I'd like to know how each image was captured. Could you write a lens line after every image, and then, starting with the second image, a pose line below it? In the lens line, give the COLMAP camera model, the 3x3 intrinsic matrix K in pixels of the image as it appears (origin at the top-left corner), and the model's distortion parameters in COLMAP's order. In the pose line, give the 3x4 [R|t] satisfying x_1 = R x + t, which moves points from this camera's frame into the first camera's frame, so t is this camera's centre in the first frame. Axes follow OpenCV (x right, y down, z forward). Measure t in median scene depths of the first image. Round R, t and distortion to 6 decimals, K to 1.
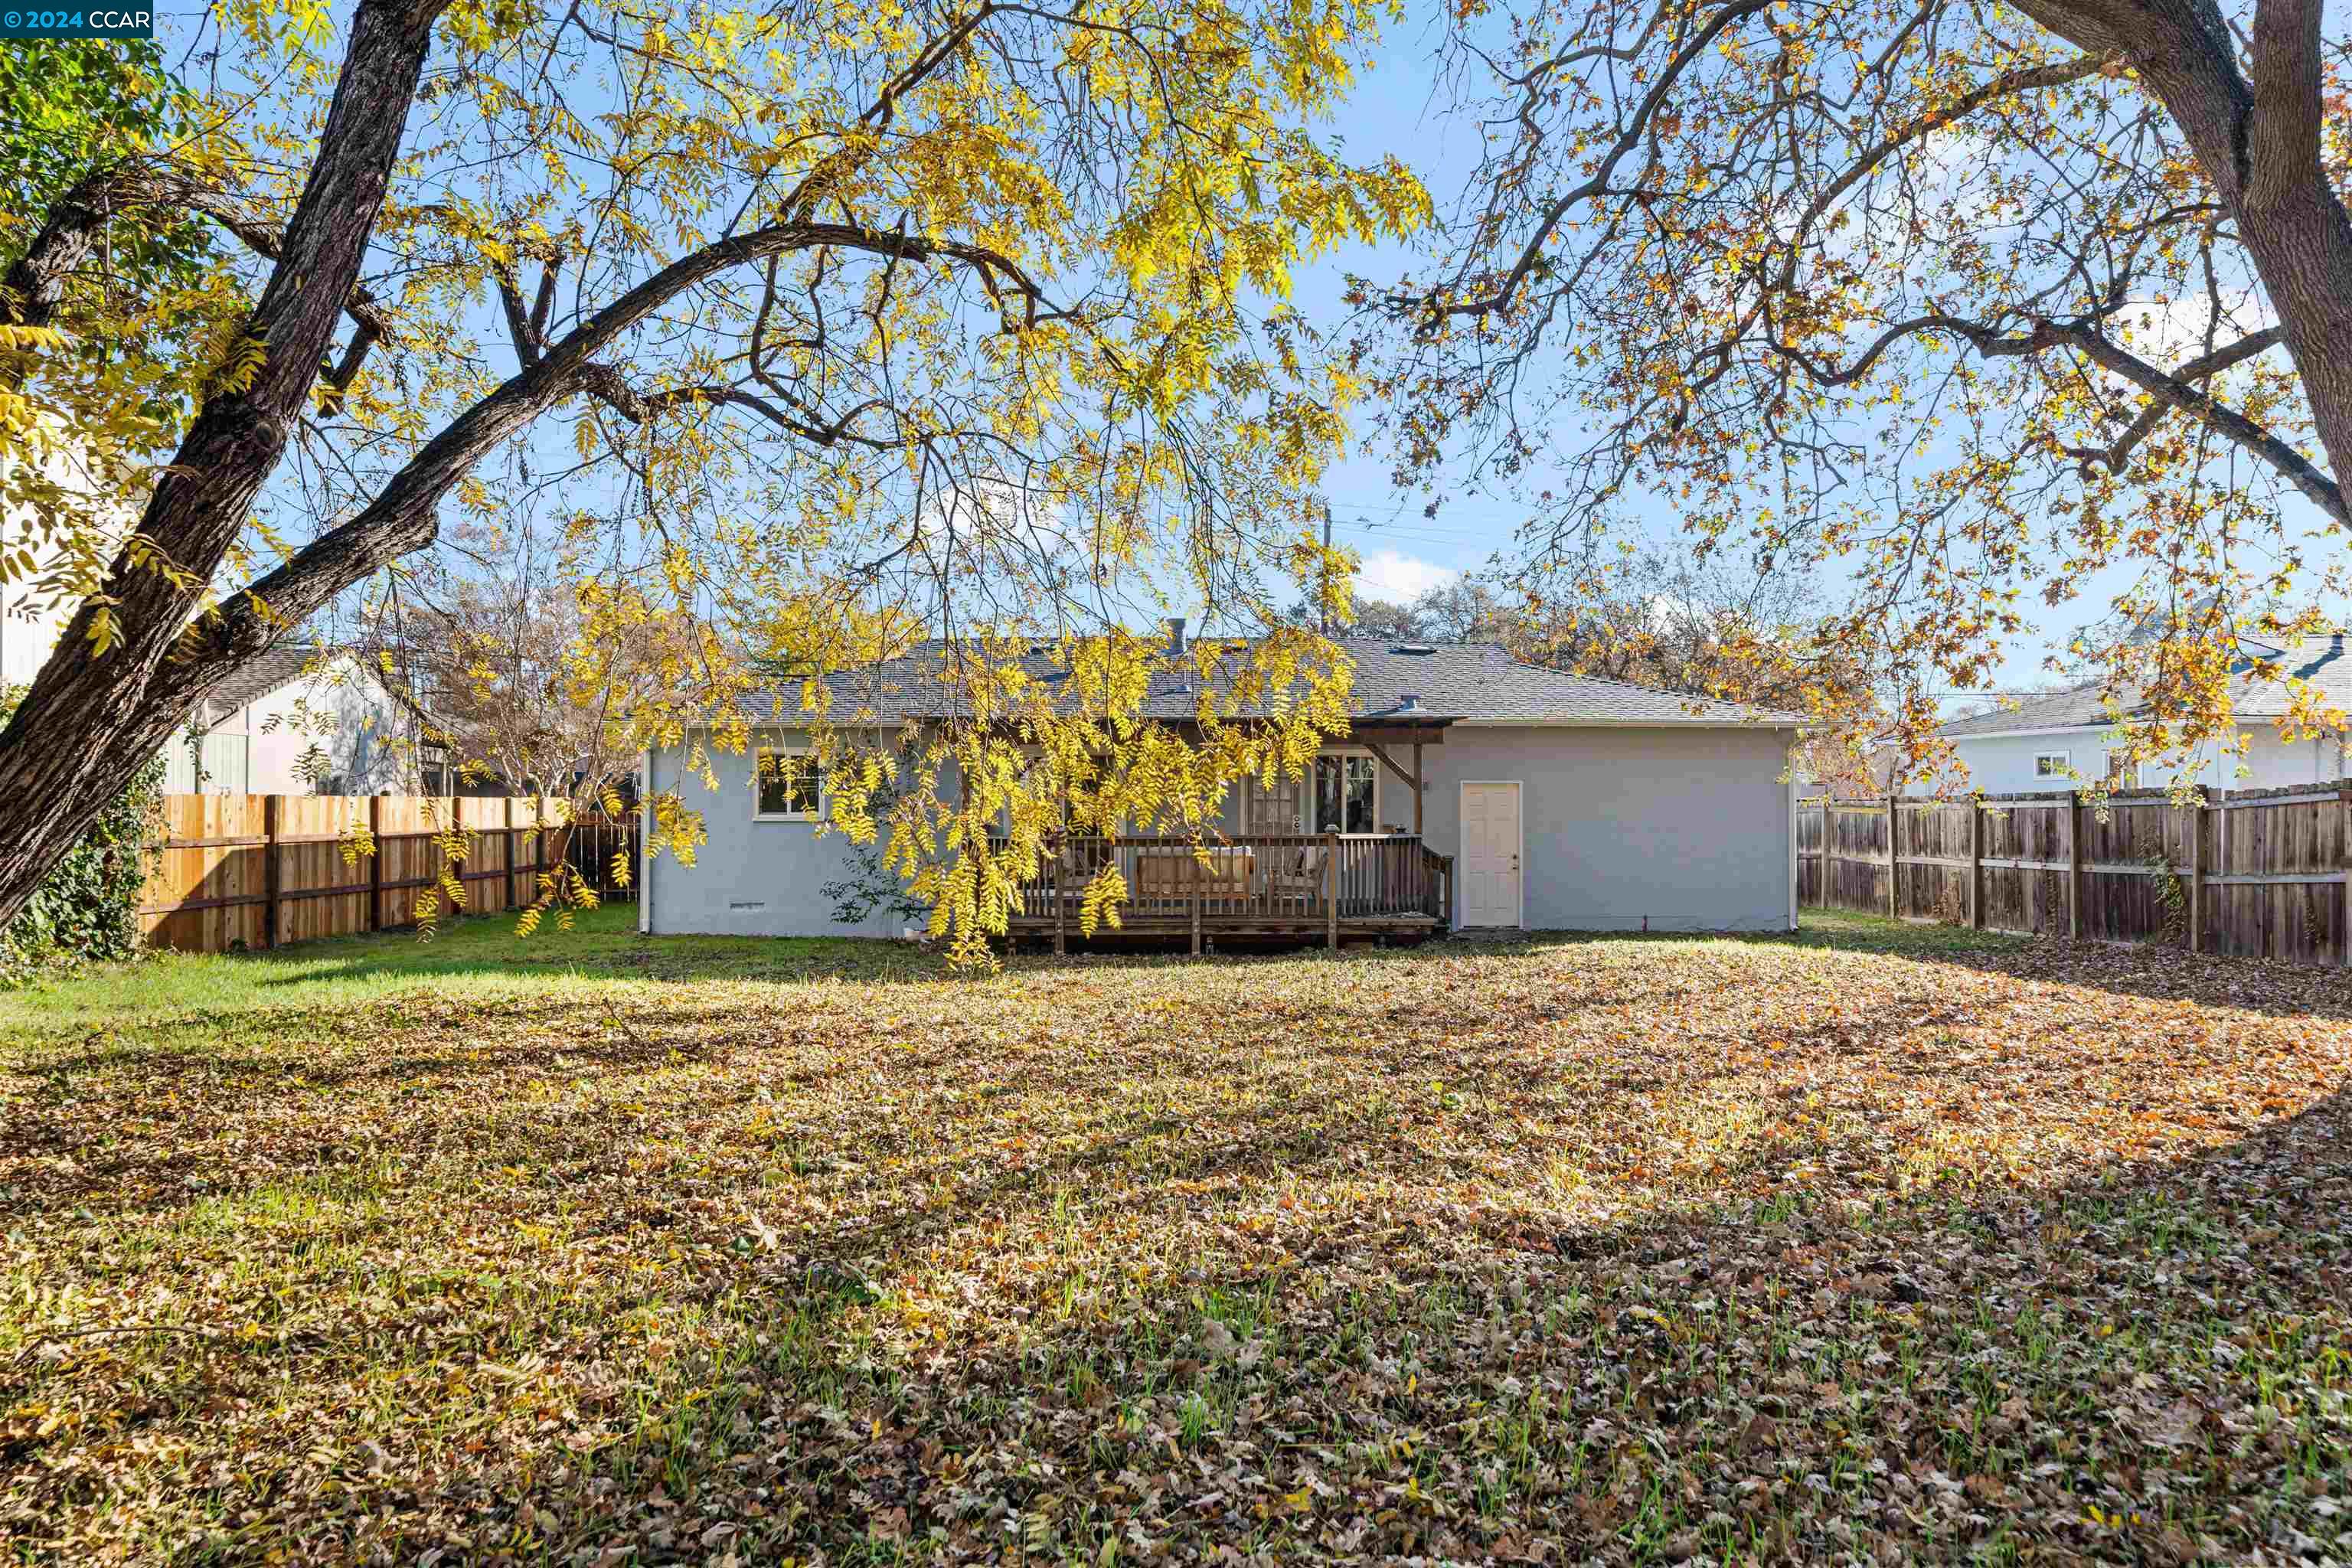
lens RADIAL K [[1558.5, 0, 1179.8], [0, 1558.5, 786.7], [0, 0, 1]] dist [0.005443, -0.004764]
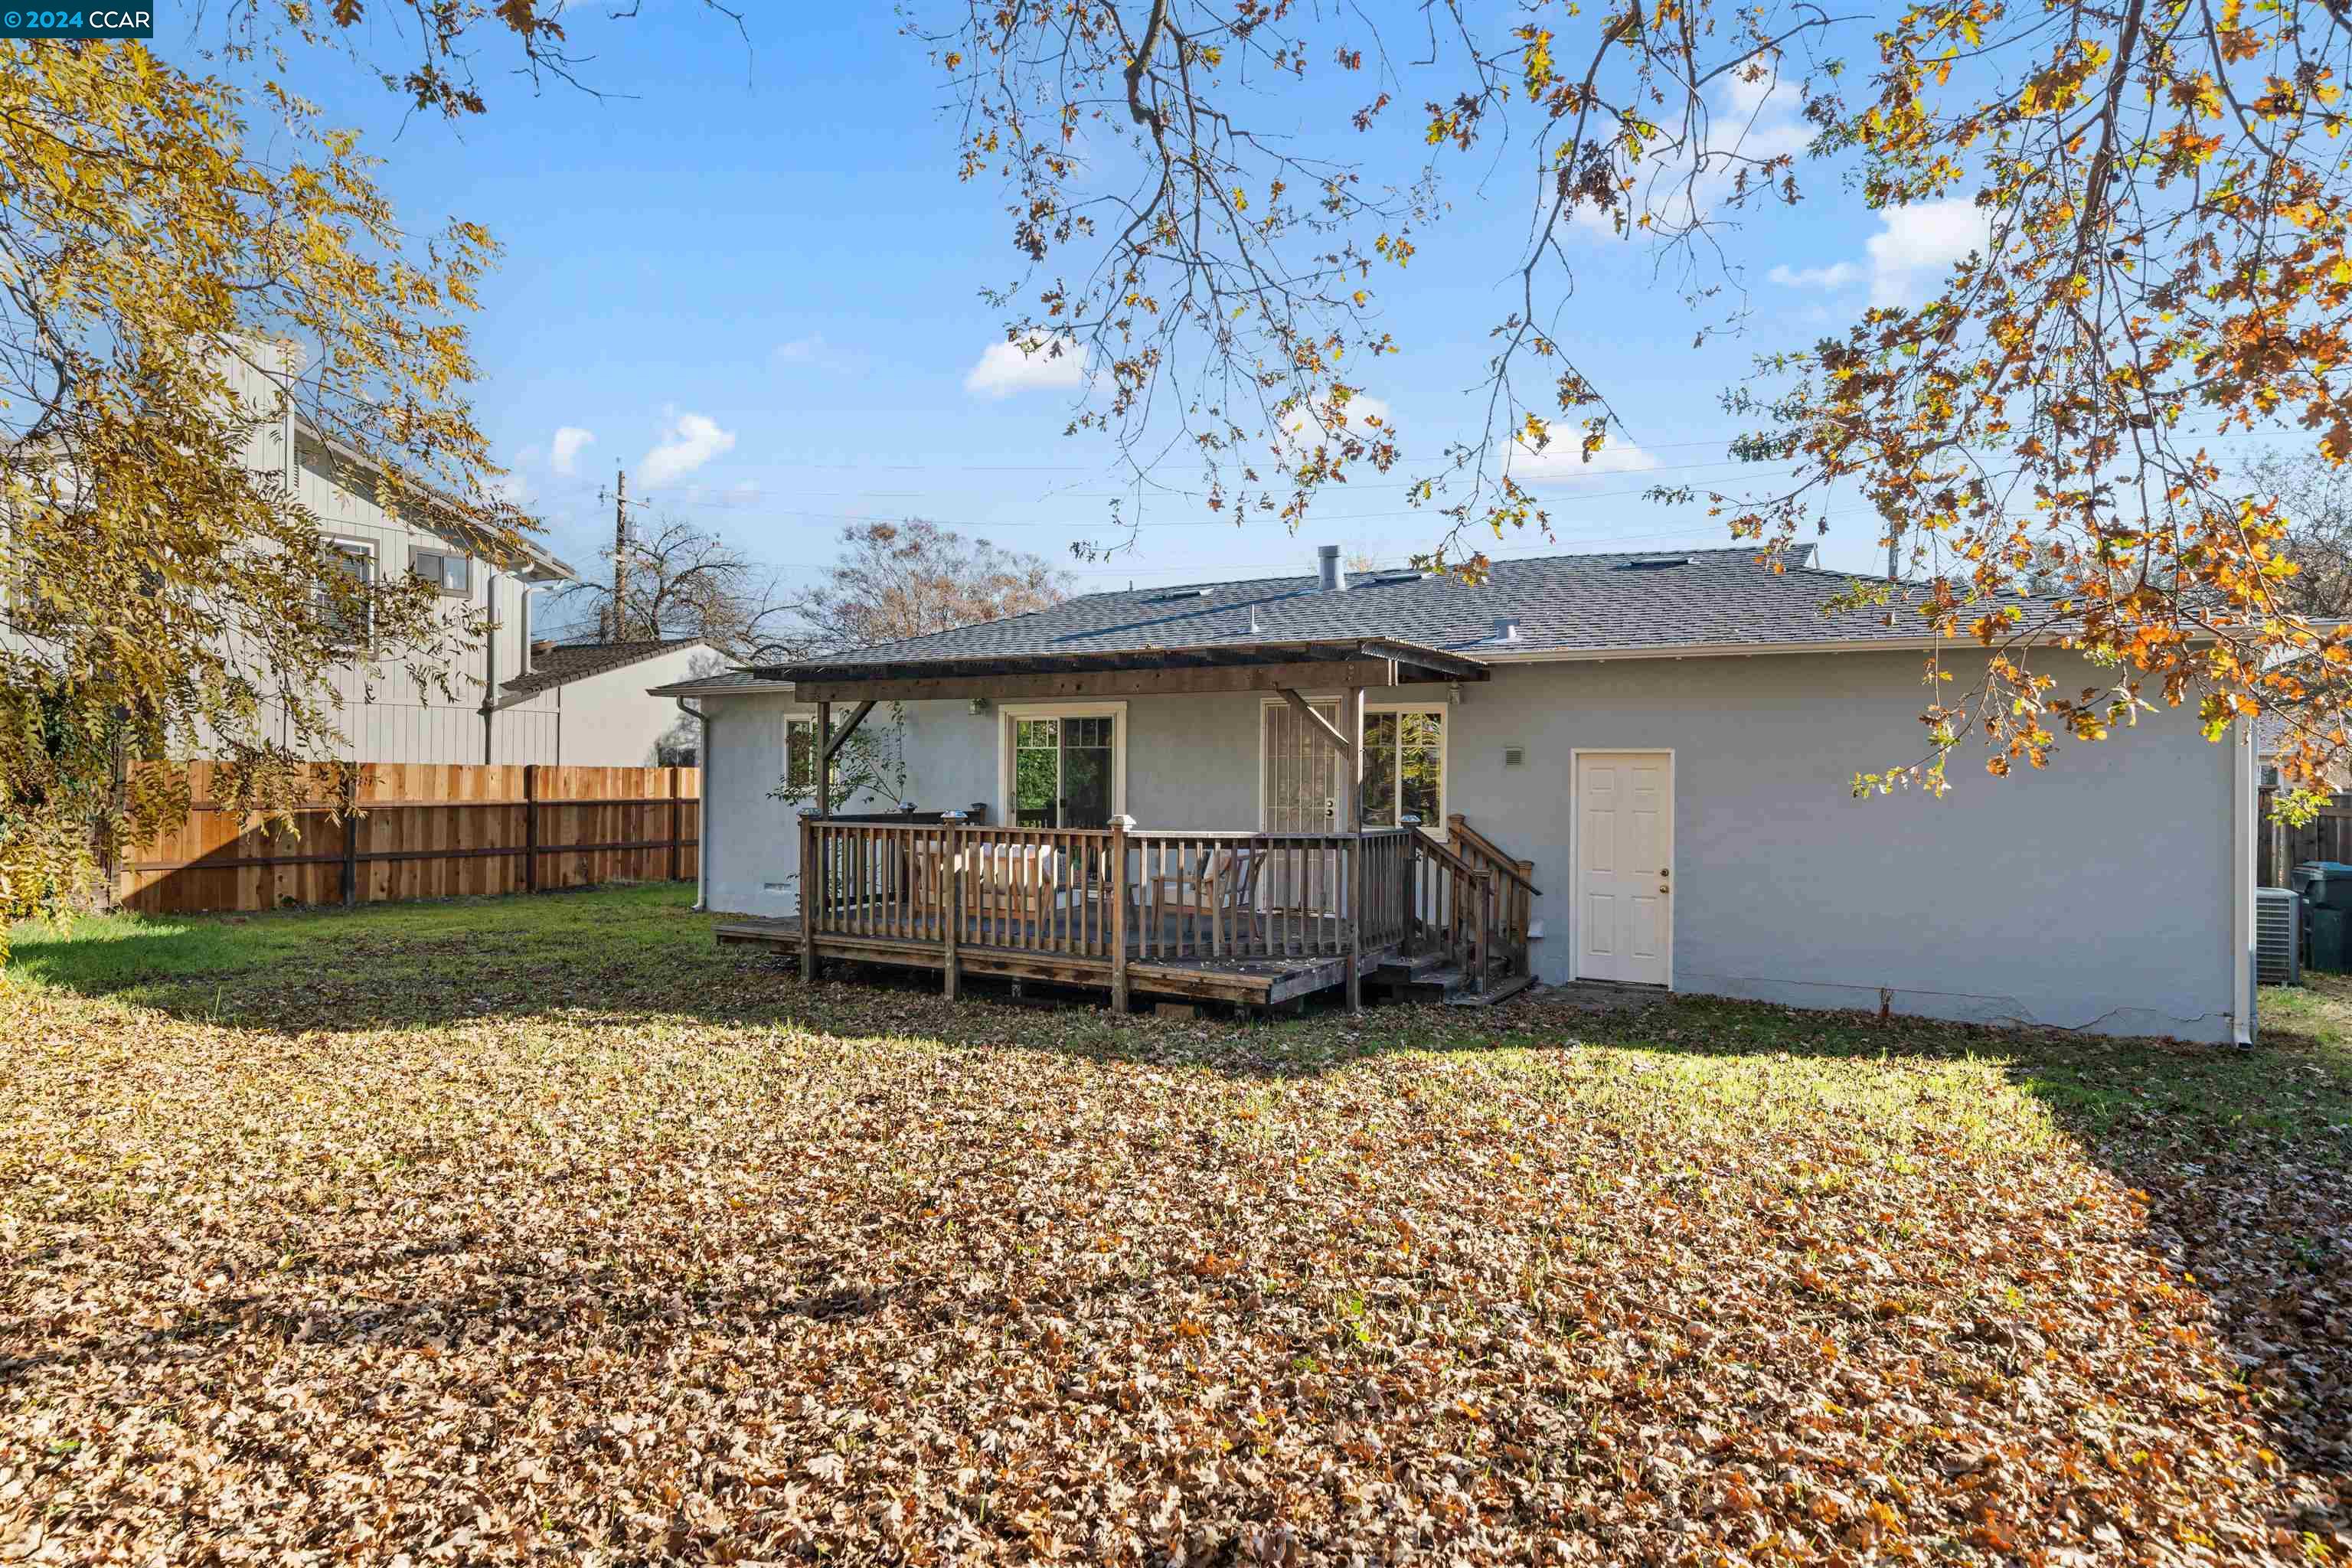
lens RADIAL K [[1282.6, 0, 1156.2], [0, 1282.6, 780.1], [0, 0, 1]] dist [-0.000481, 0.000332]
pose [[0.858189, 0.009877, -0.513239, 0.323804], [-0.004576, 0.999922, 0.011590, 0.003950], [0.513314, -0.007597, 0.858167, 0.496729]]
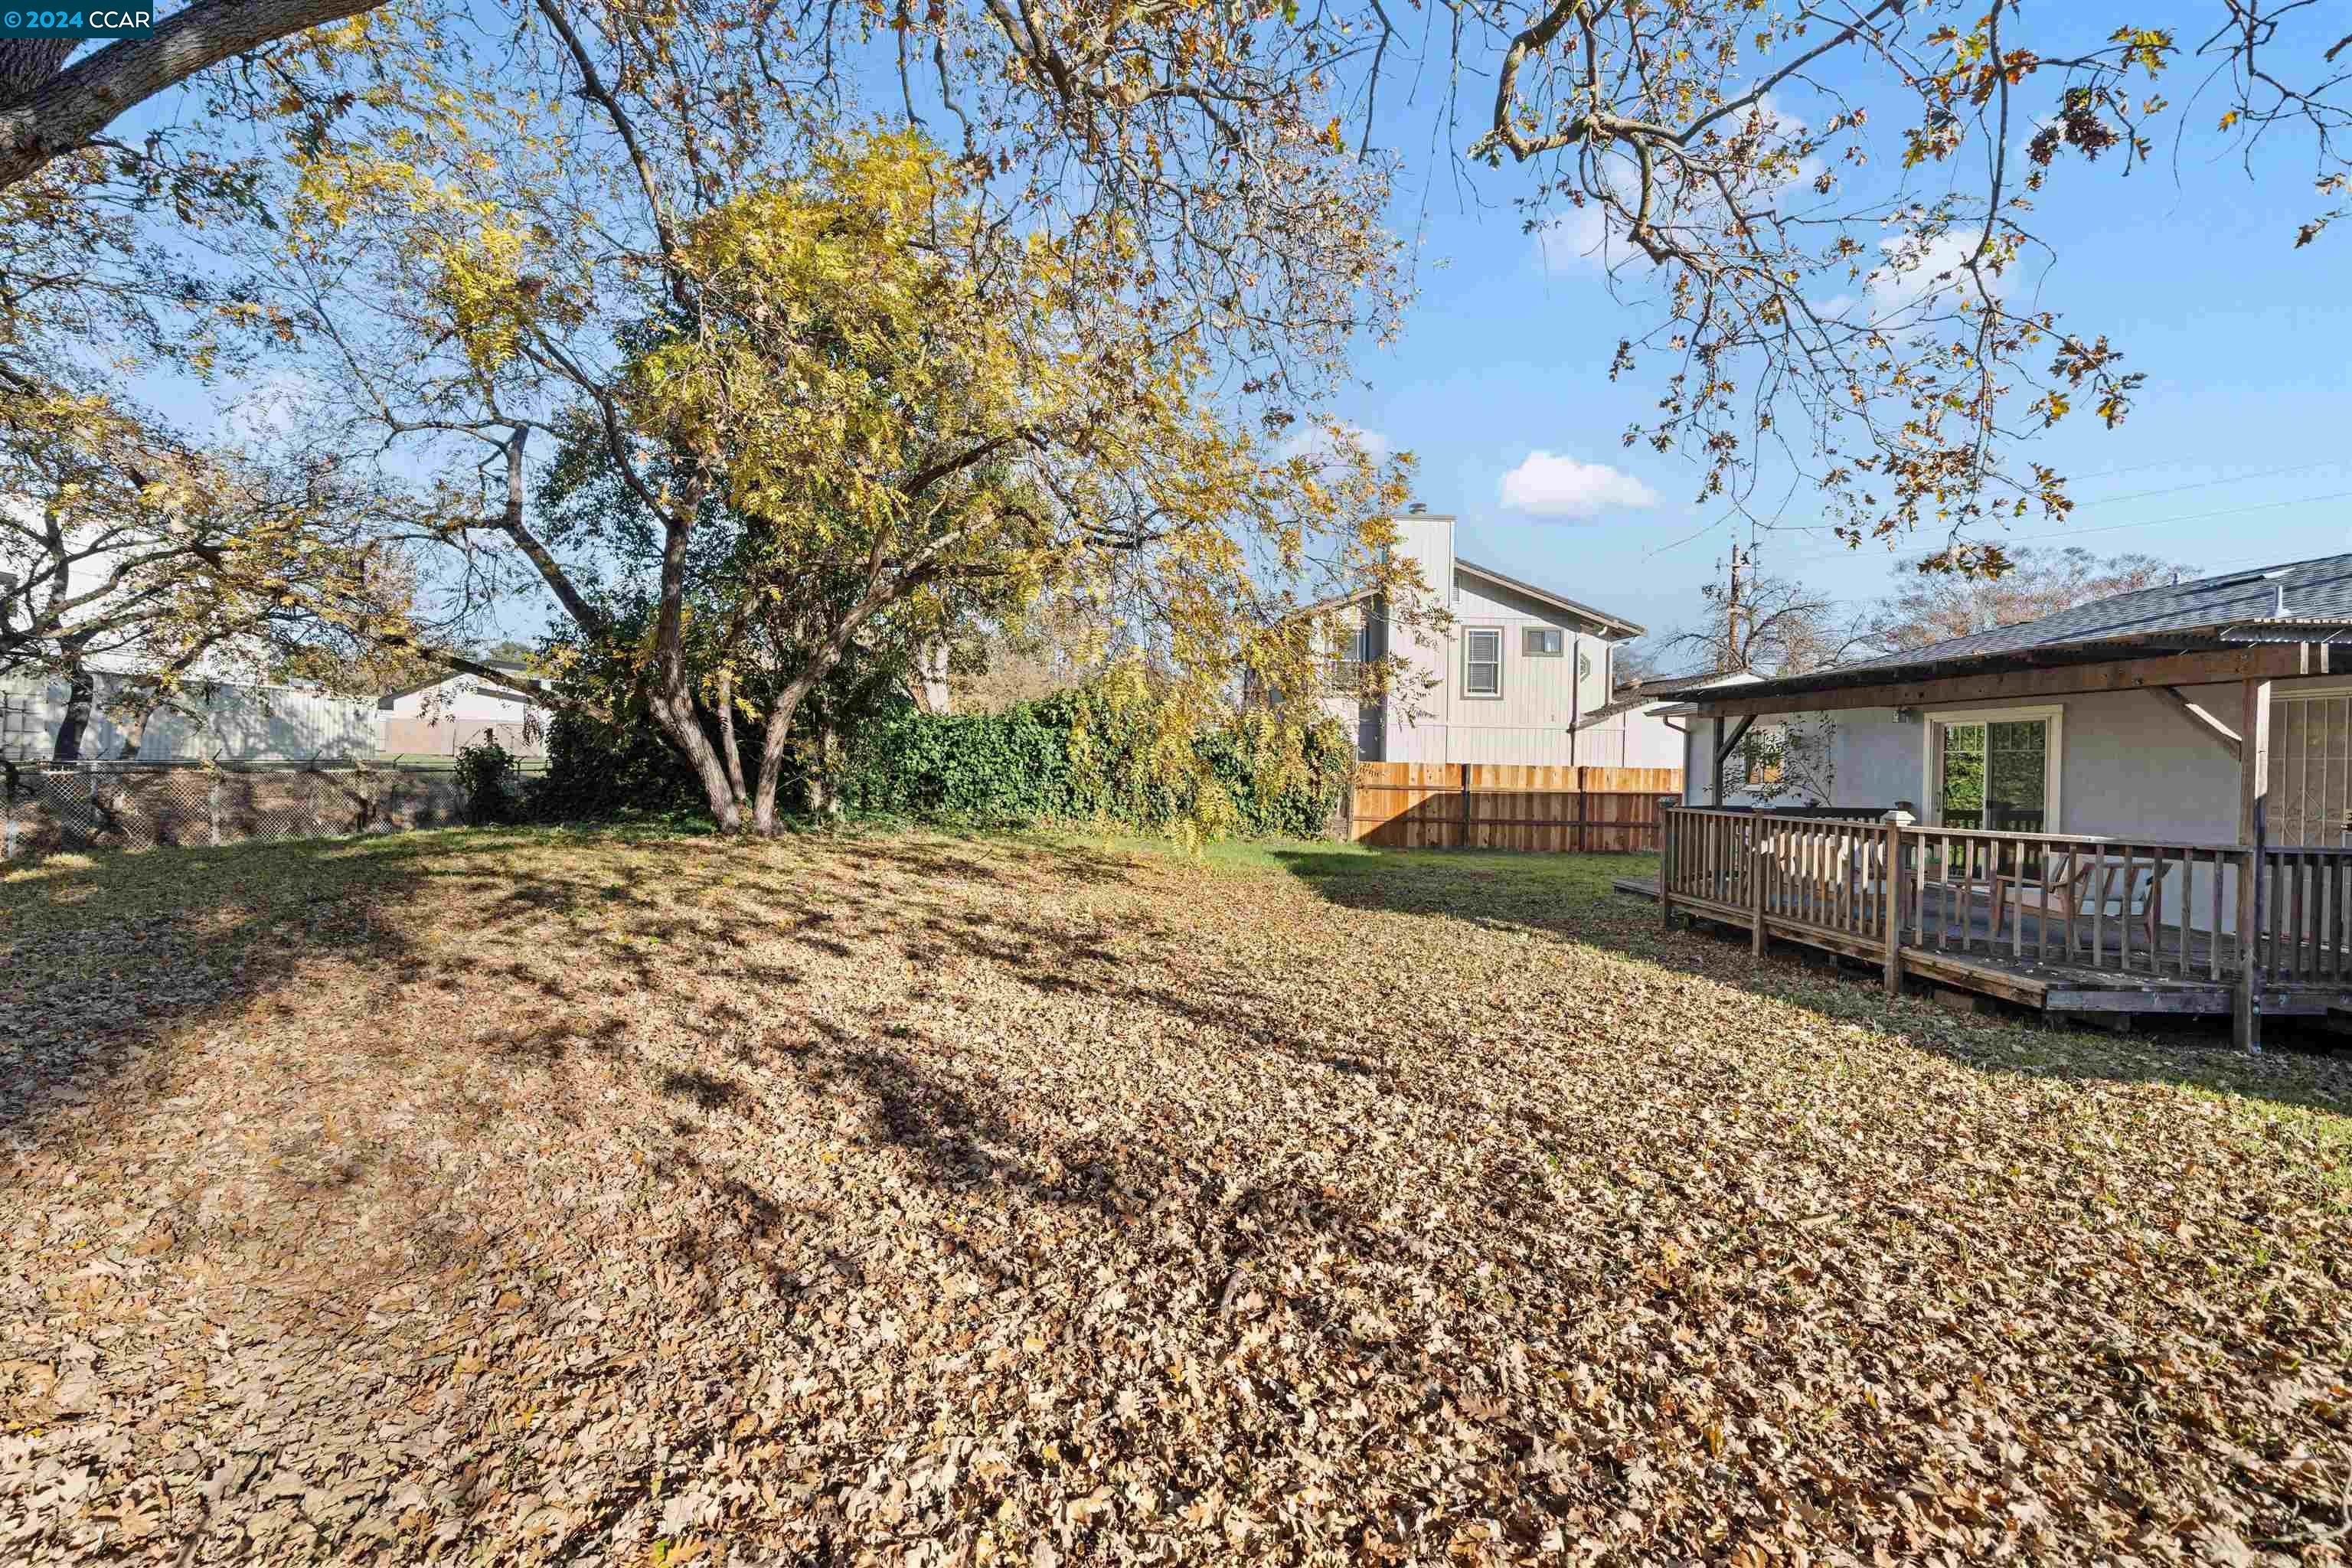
lens RADIAL K [[899.5, 0, 1165.4], [0, 899.5, 777.7], [0, 0, 1]] dist [0.000037, -0.000114]
pose [[0.051481, 0.018742, -0.998498, 0.410725], [-0.010277, 0.999781, 0.018236, 0.005007], [0.998621, 0.009323, 0.051662, 0.573801]]
